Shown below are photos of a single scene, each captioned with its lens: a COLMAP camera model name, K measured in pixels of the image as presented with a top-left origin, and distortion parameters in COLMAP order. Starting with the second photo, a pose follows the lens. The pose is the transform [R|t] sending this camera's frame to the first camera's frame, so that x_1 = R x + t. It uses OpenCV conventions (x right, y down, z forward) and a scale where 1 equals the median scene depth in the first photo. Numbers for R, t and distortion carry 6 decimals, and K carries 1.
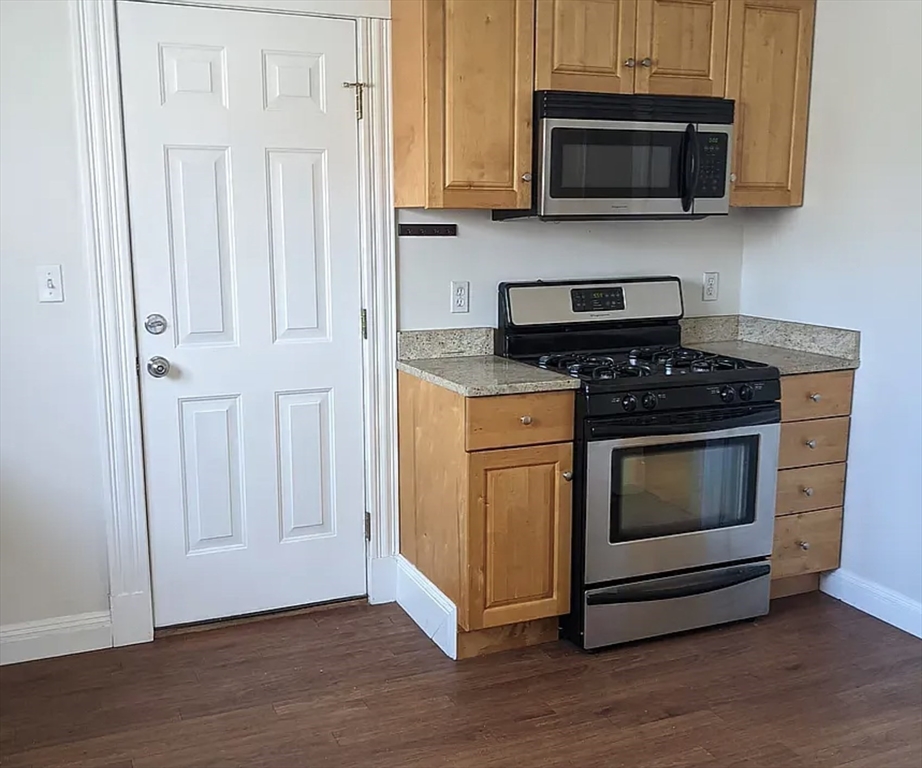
lens RADIAL K [[970.2, 0, 451.6], [0, 970.2, 388.7], [0, 0, 1]] dist [0.035977, 0.000000]
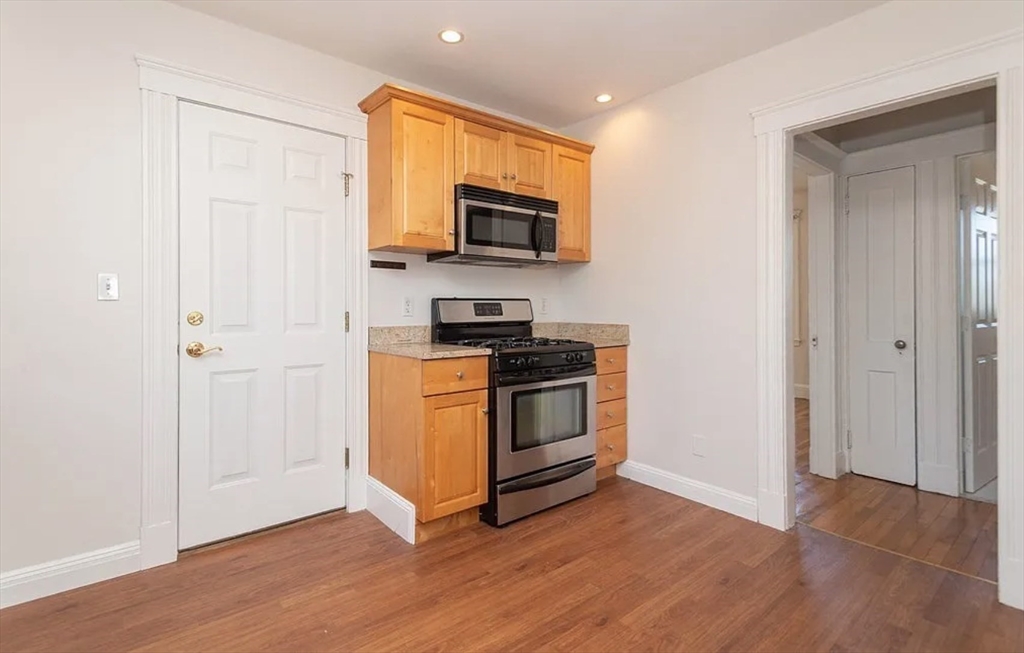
lens RADIAL K [[486.3, 0, 504.5], [0, 486.3, 303.4], [0, 0, 1]] dist [0.018501, -0.001317]
pose [[0.961988, 0.001954, 0.273085, -0.062340], [0.046512, 0.984192, -0.170888, 0.050306], [-0.269102, 0.177094, 0.946690, 0.191155]]
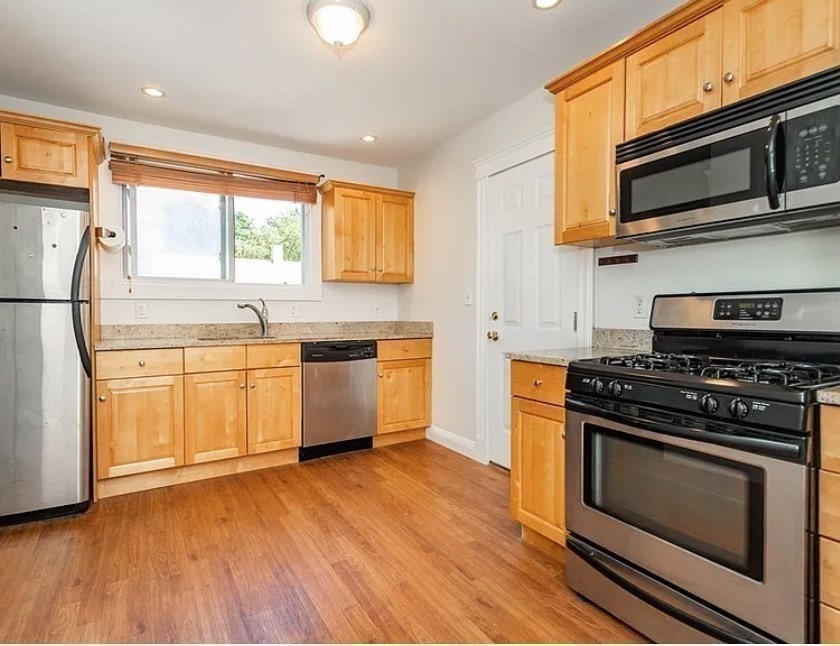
lens RADIAL K [[458.8, 0, 416.2], [0, 458.8, 315.8], [0, 0, 1]] dist [0.015114, -0.002203]
pose [[0.131314, 0.009108, -0.991299, 0.645230], [-0.164083, 0.986365, -0.012673, -0.023758], [0.977667, 0.164319, 0.131018, 0.650507]]
